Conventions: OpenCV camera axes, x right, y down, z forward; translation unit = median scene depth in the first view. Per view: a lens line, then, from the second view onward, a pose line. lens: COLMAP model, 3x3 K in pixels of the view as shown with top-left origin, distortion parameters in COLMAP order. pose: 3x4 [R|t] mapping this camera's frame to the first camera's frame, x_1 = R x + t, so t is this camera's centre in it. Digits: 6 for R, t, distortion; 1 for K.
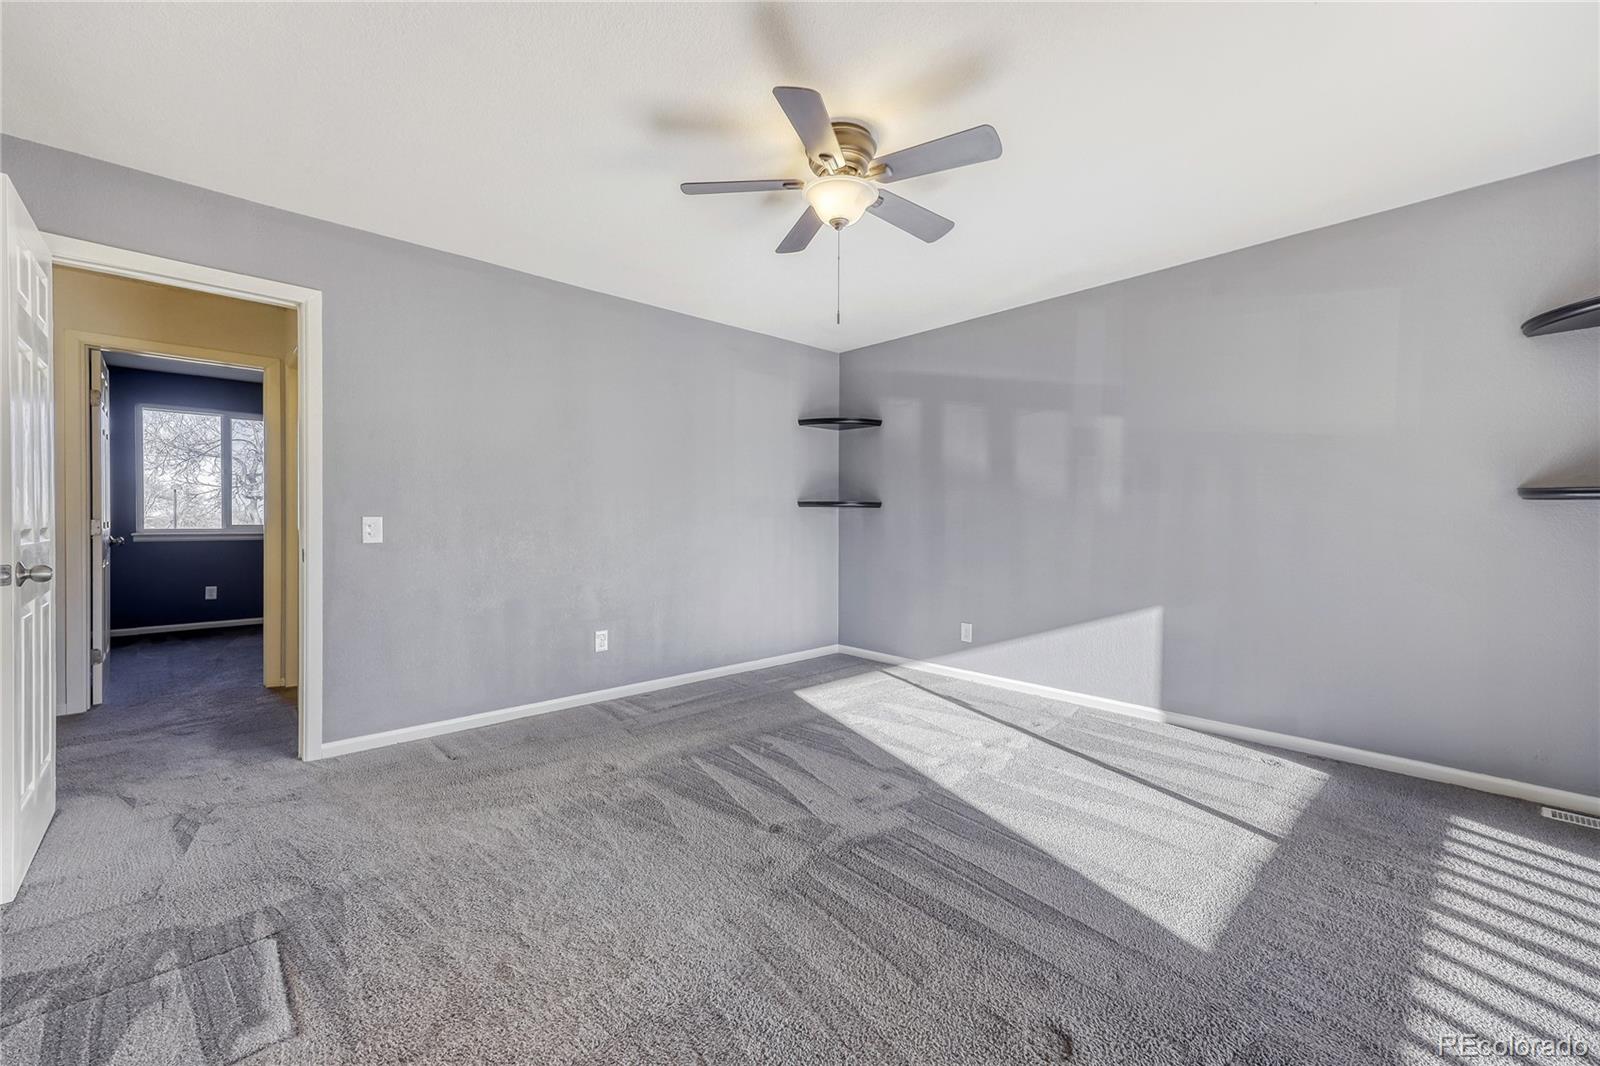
lens RADIAL K [[647.9, 0, 800.0], [0, 647.9, 525.2], [0, 0, 1]] dist [0.012141, -0.000742]
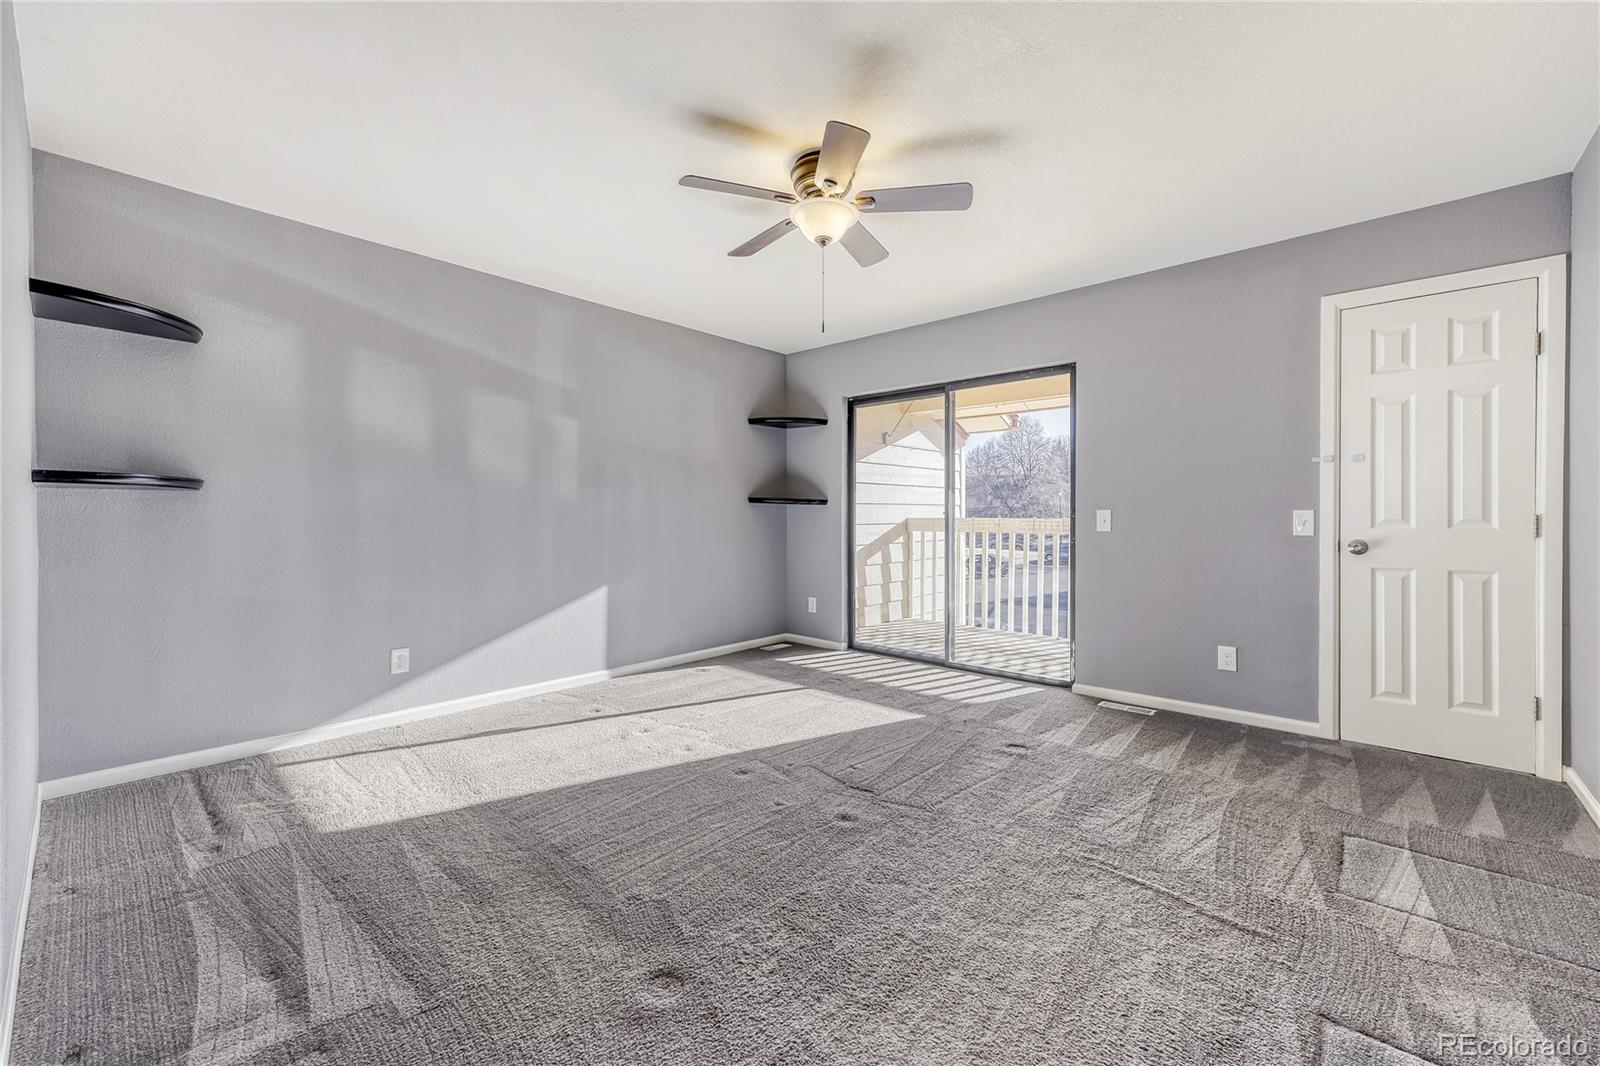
lens RADIAL K [[647.9, 0, 803.9], [0, 647.9, 515.9], [0, 0, 1]] dist [0.012141, -0.000742]
pose [[-0.109923, -0.004641, 0.993929, -0.637791], [0.004293, 0.999978, 0.005144, -0.007064], [-0.993931, 0.004832, -0.109900, 0.714420]]
